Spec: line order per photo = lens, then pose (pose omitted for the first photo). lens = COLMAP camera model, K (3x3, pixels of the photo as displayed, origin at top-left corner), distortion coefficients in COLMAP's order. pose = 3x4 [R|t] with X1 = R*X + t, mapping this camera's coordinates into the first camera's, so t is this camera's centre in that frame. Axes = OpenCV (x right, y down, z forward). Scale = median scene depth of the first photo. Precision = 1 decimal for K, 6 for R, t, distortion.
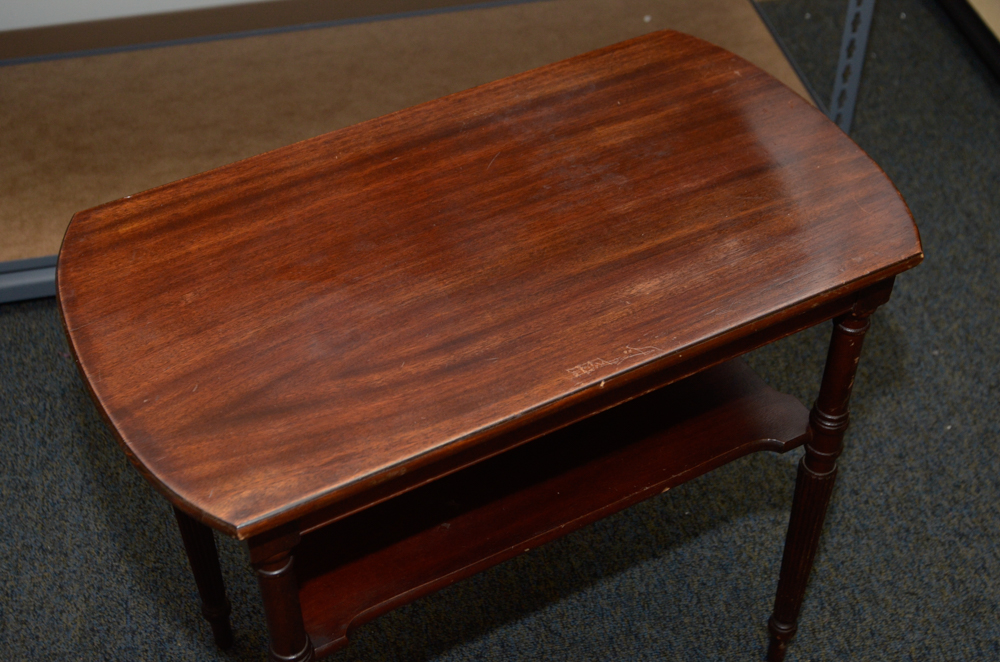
lens RADIAL K [[1442.6, 0, 500.0], [0, 1442.6, 331.0], [0, 0, 1]] dist [-0.005585, 0.091725]
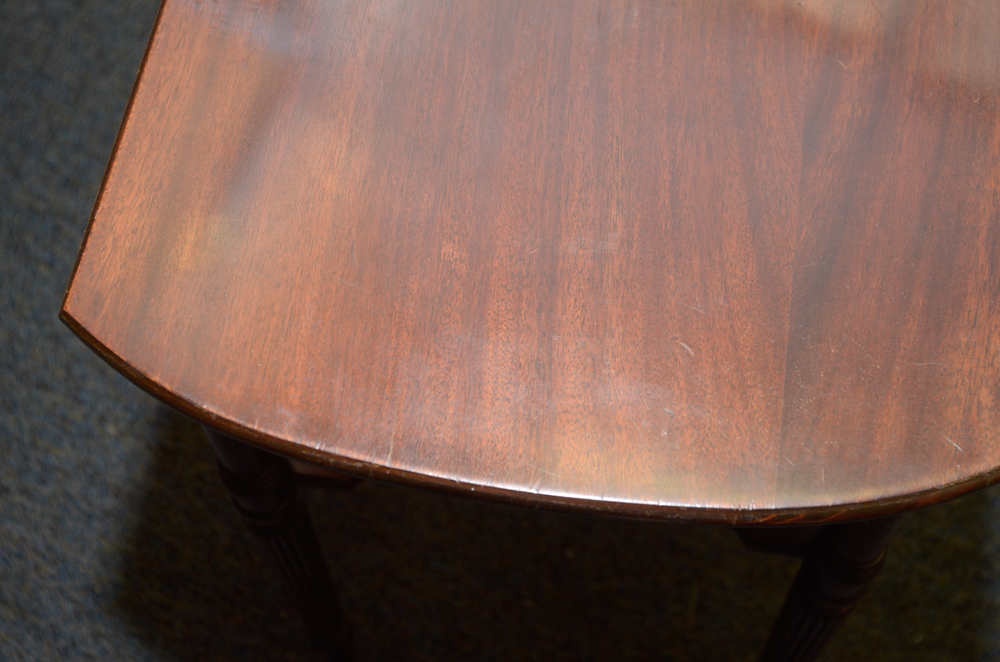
lens RADIAL K [[1442.6, 0, 500.0], [0, 1442.6, 331.0], [0, 0, 1]] dist [-0.005585, 0.091725]
pose [[0.613872, -0.704710, 0.355730, -0.397573], [0.565310, 0.706971, 0.424990, -0.205941], [-0.550986, -0.059792, 0.832370, 0.553589]]
